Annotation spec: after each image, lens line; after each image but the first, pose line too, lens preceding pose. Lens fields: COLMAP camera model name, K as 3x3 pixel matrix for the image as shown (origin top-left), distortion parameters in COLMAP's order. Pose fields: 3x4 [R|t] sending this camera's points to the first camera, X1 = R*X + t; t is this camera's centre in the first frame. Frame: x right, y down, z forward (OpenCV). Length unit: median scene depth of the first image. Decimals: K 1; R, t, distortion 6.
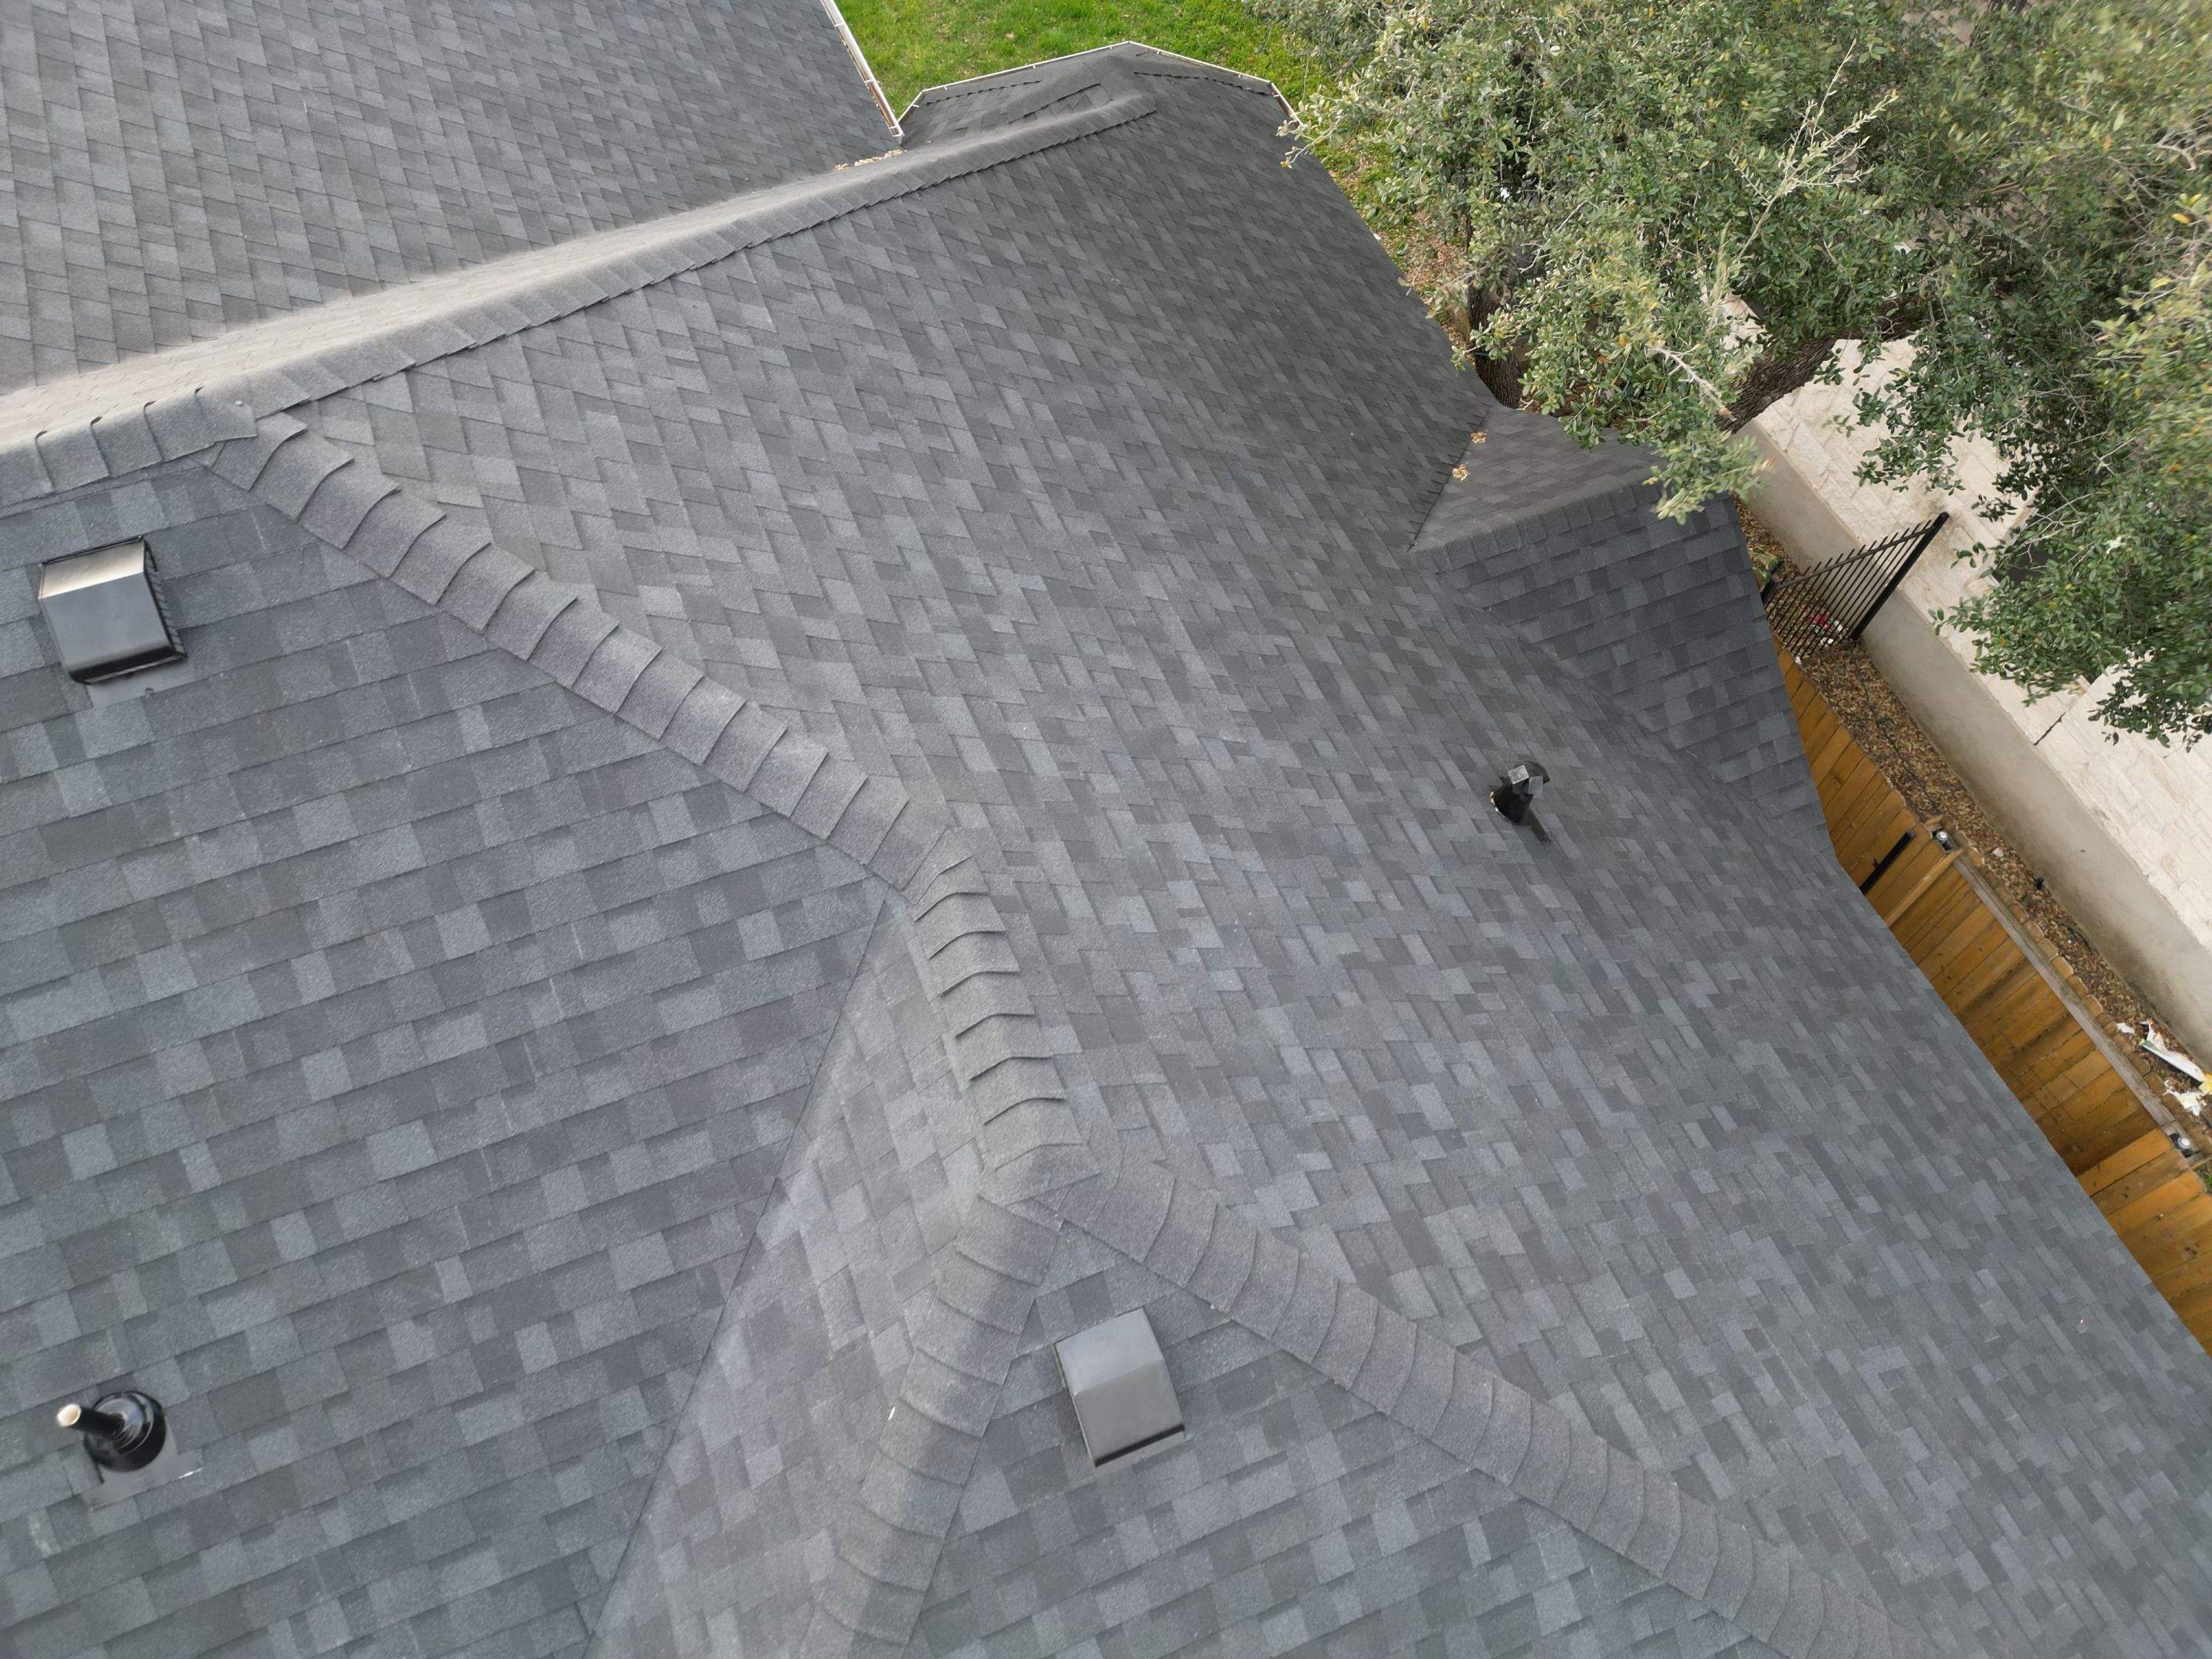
lens RADIAL K [[1539.8, 0, 1102.7], [0, 1539.8, 820.0], [0, 0, 1]] dist [0.077343, -0.075609]
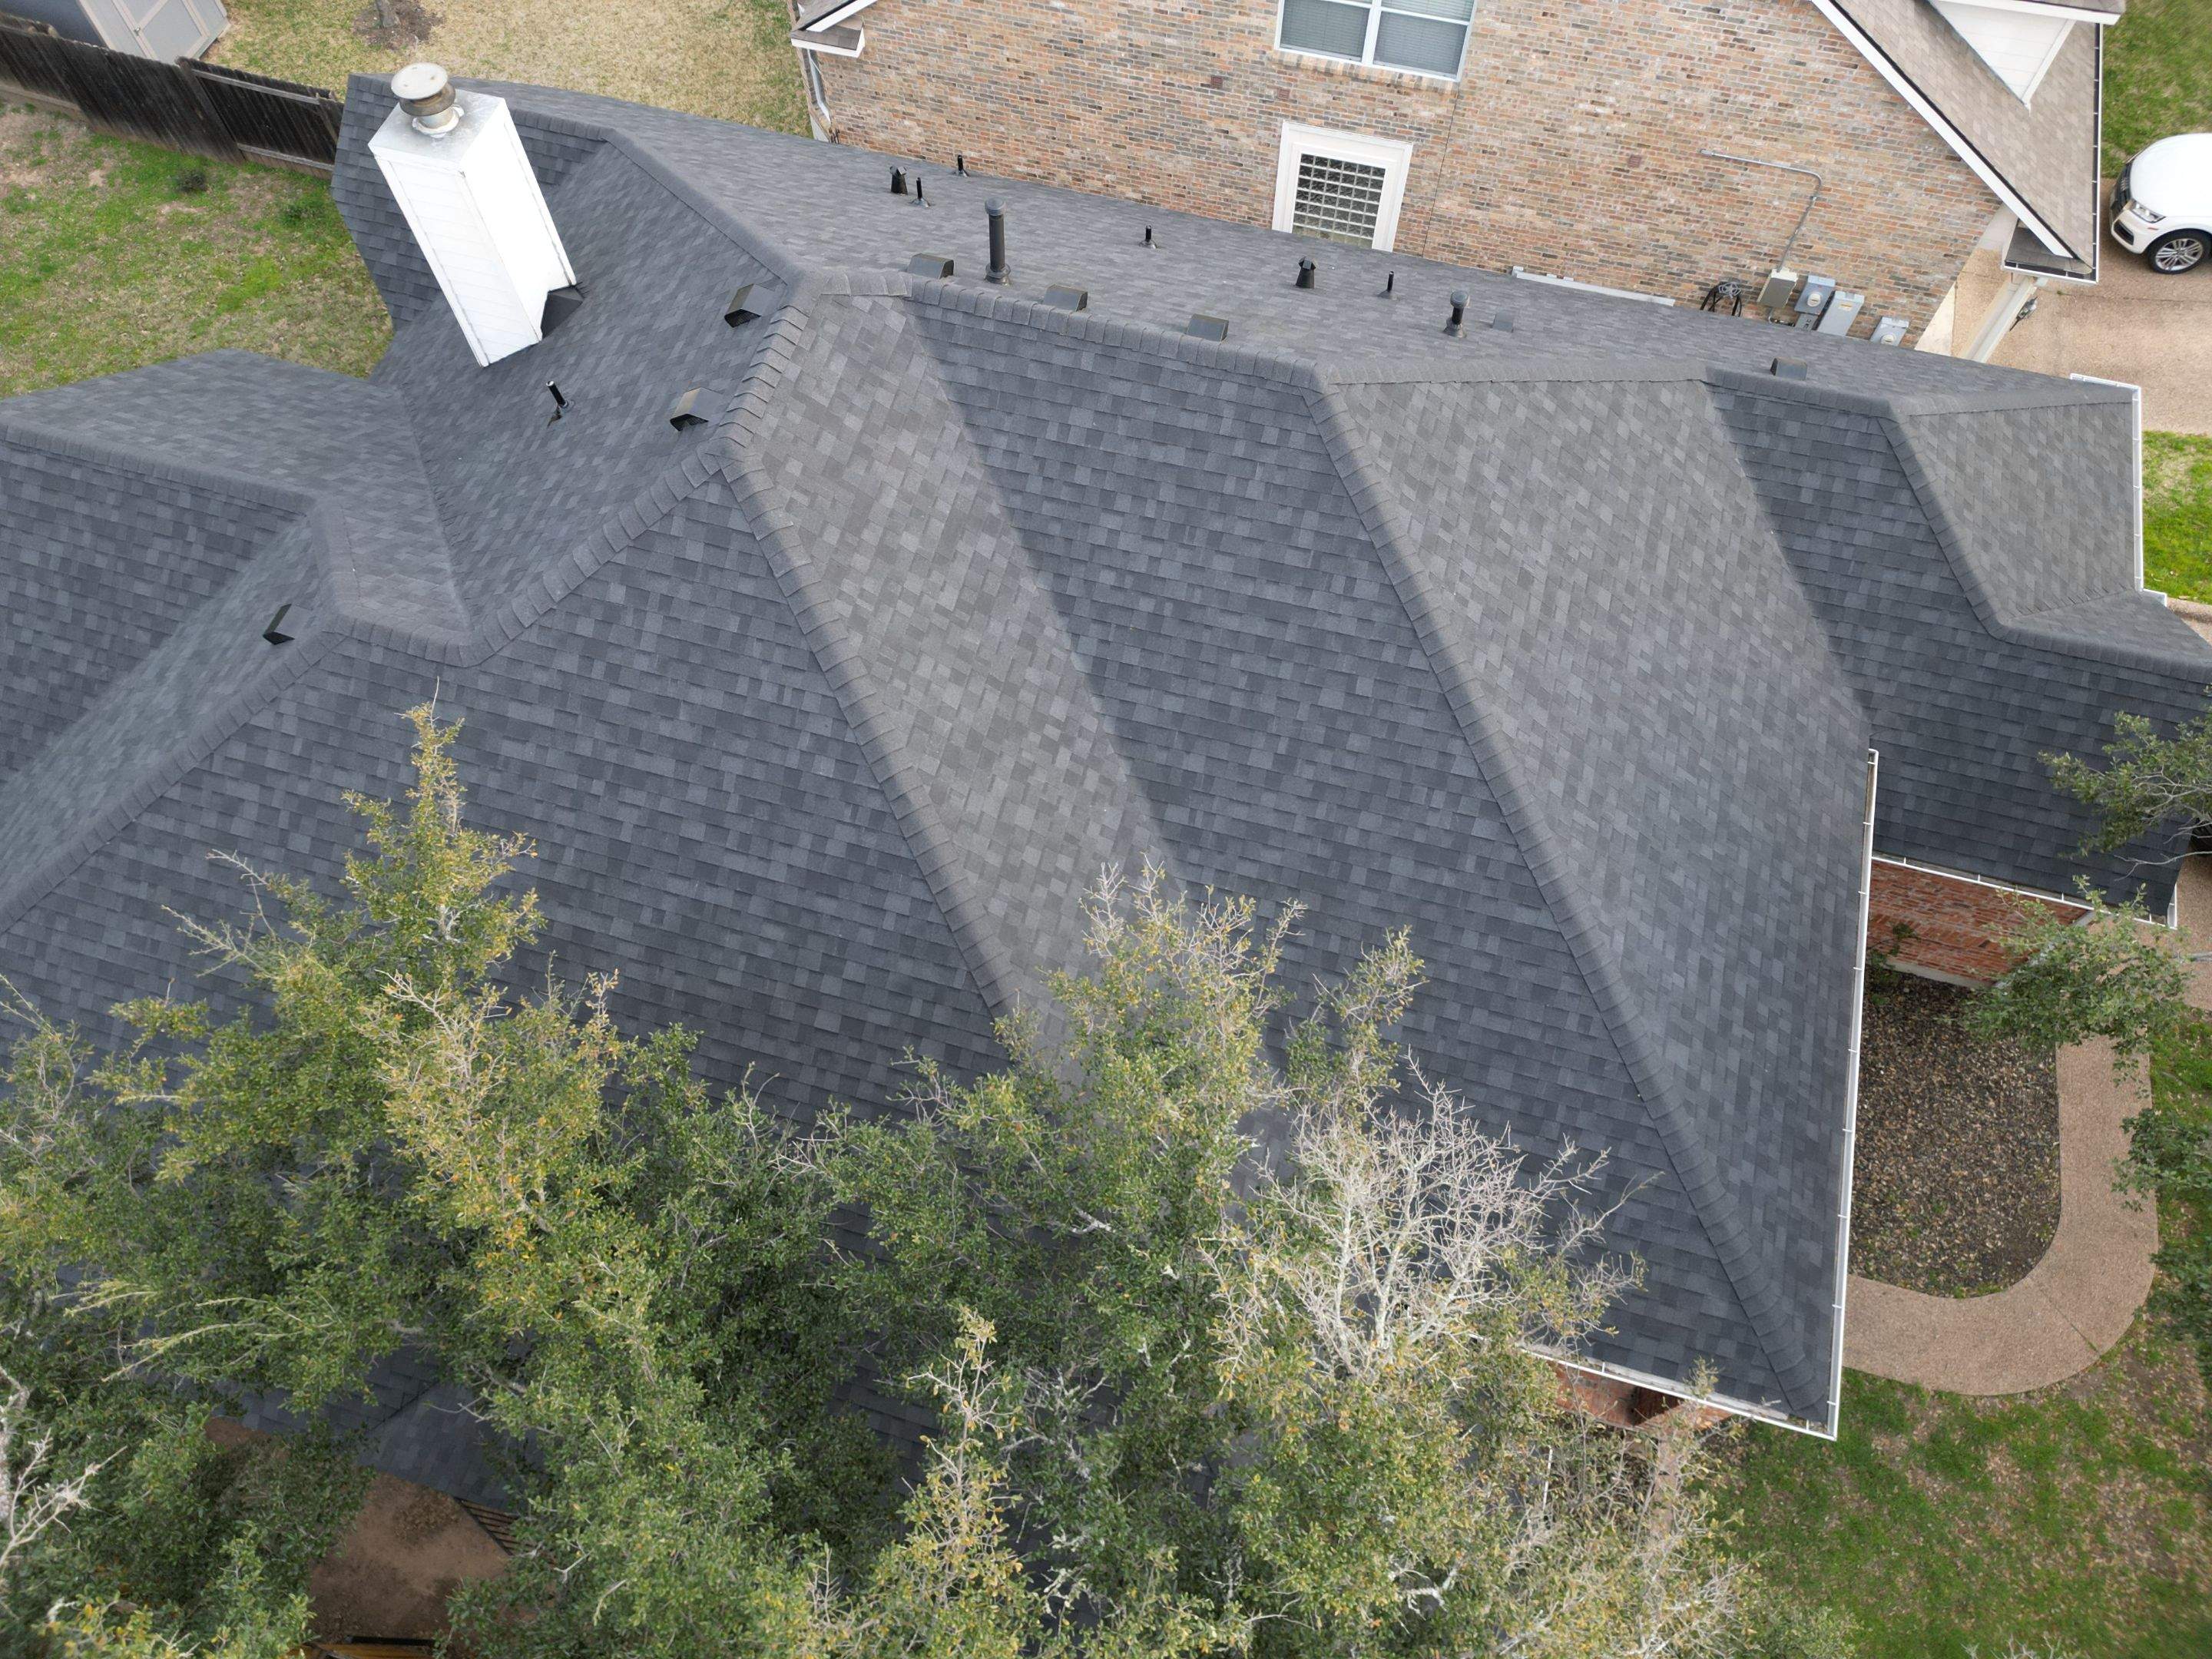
lens RADIAL K [[1539.8, 0, 1105.8], [0, 1539.8, 833.5], [0, 0, 1]] dist [0.077343, -0.075609]
pose [[-0.612826, 0.699487, -0.367645, 0.345969], [-0.669102, -0.211800, 0.712351, -2.276133], [0.420413, 0.682539, 0.597824, 0.199506]]
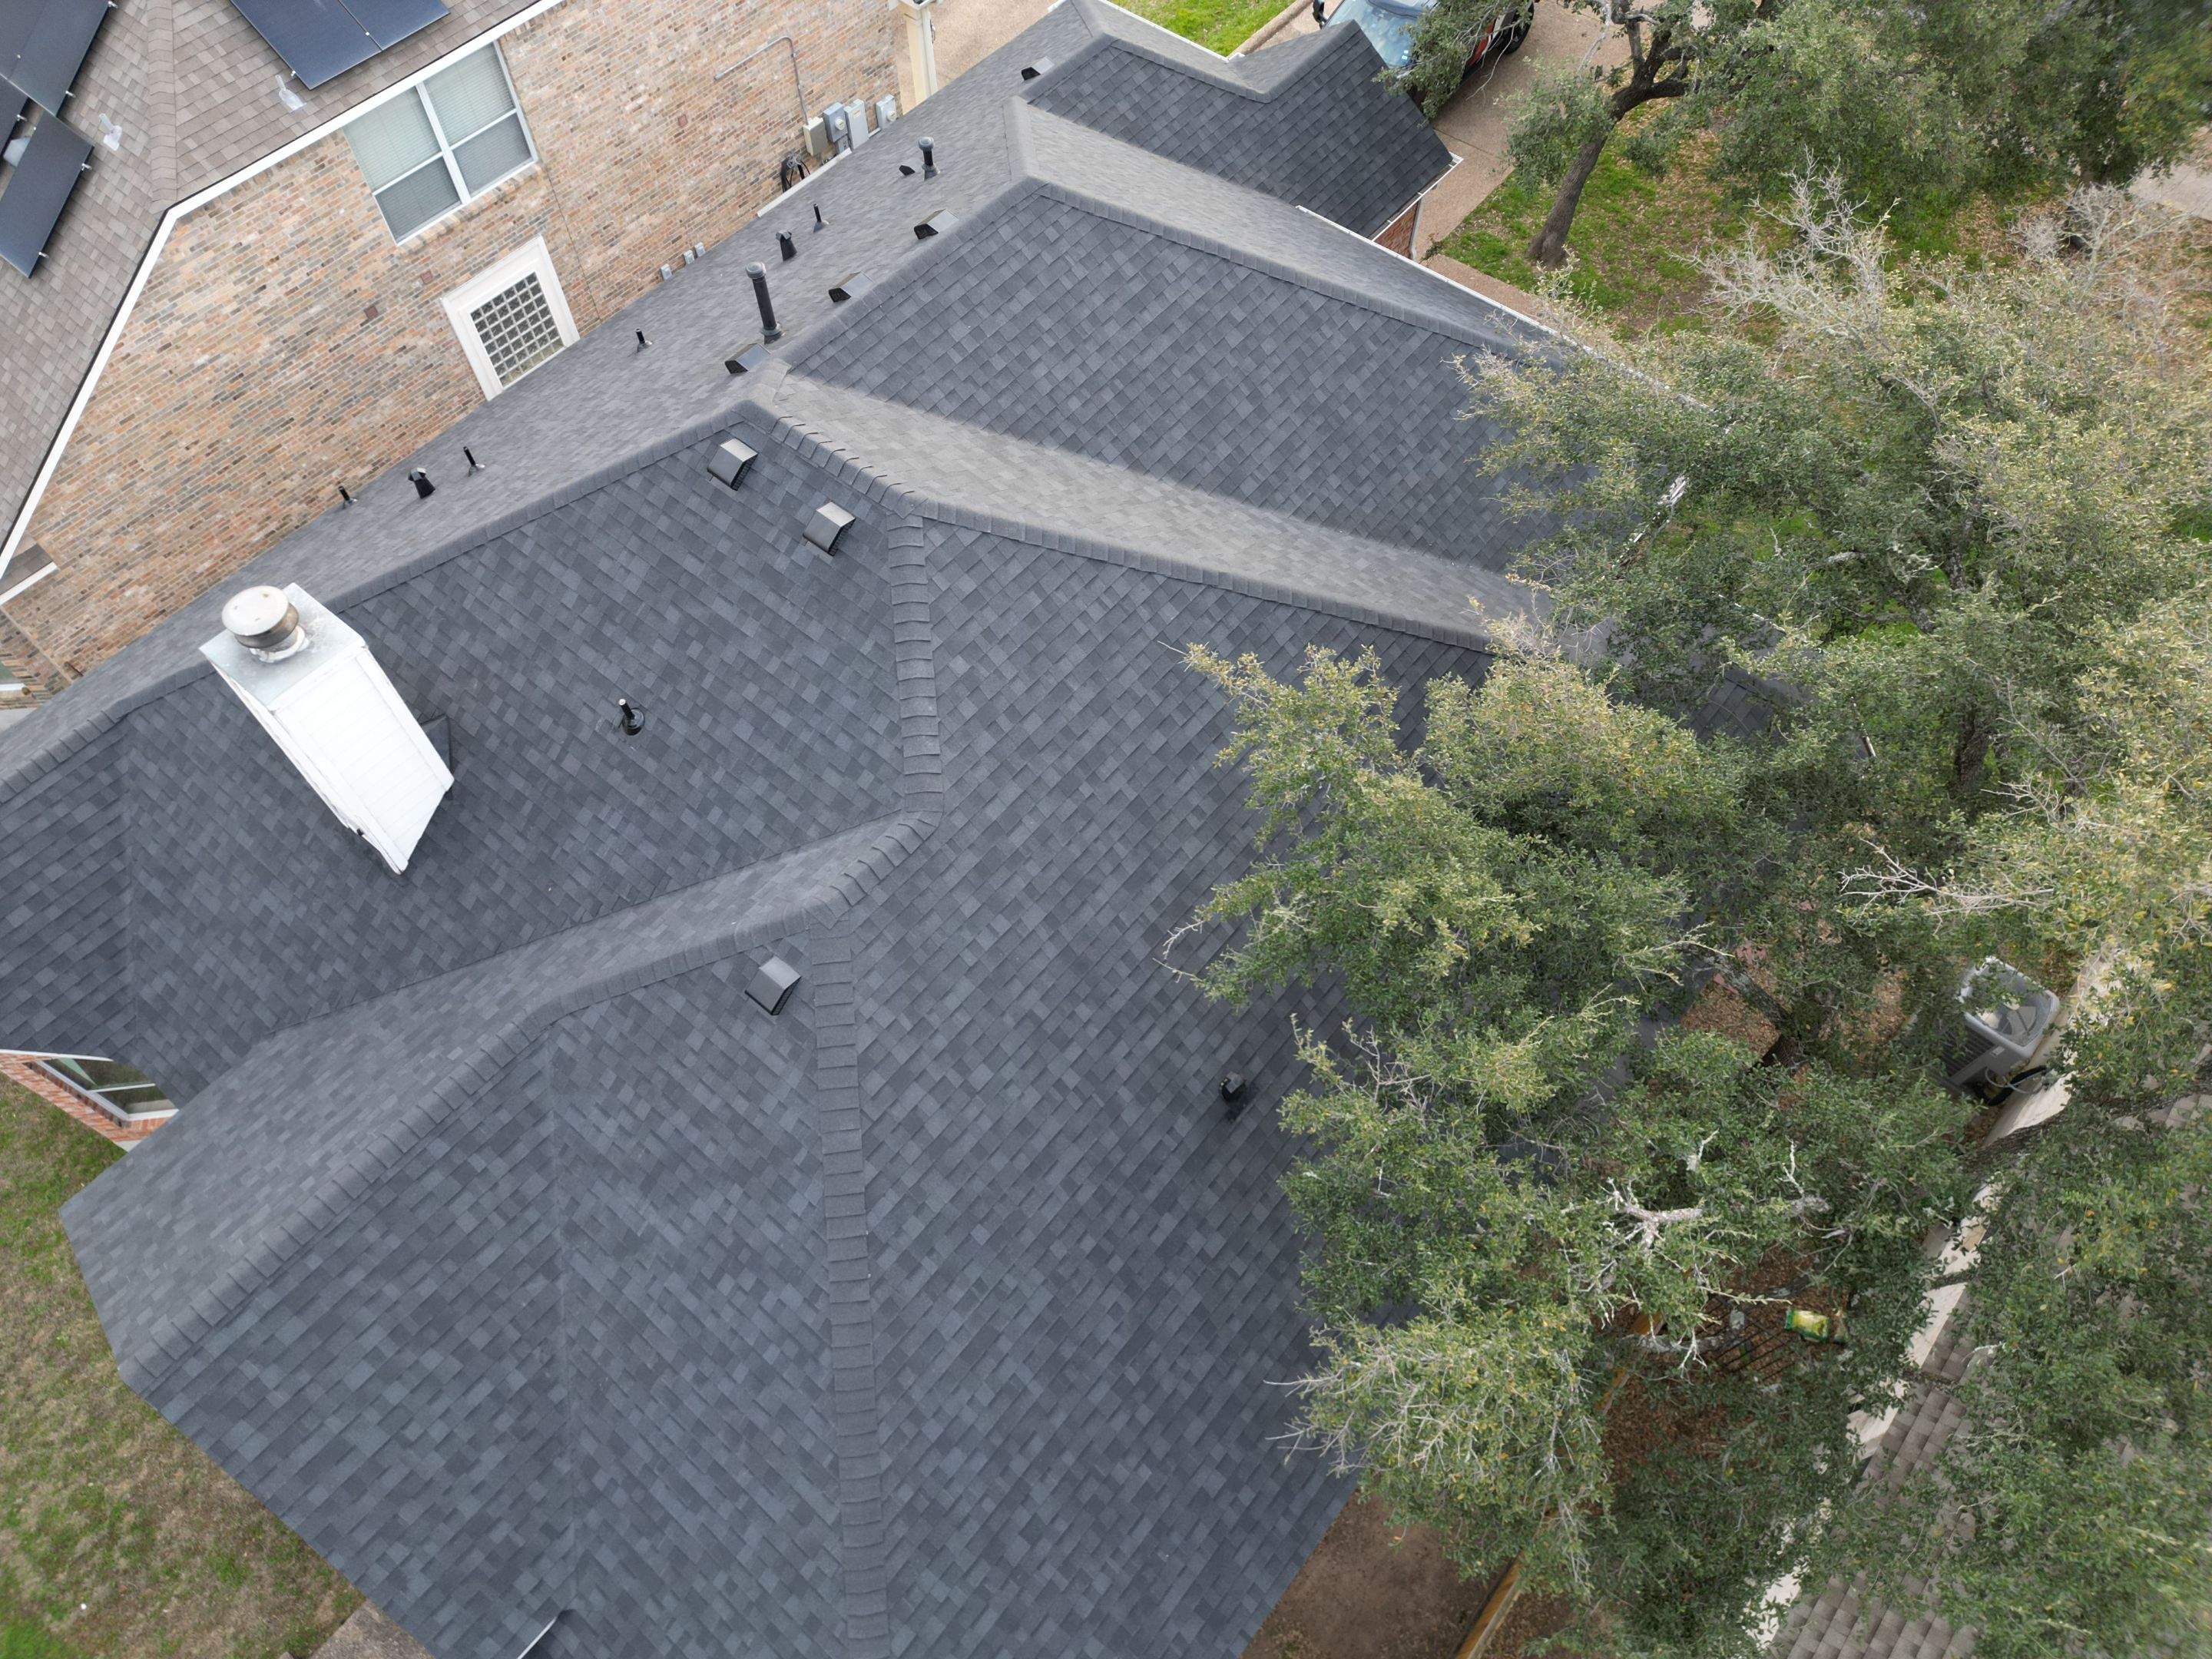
lens RADIAL K [[1539.8, 0, 1108.5], [0, 1539.8, 825.8], [0, 0, 1]] dist [0.077343, -0.075609]
pose [[0.481947, 0.744856, -0.461429, 1.115809], [-0.743566, 0.626265, 0.234311, -0.718600], [0.463505, 0.230177, 0.855676, -0.877324]]
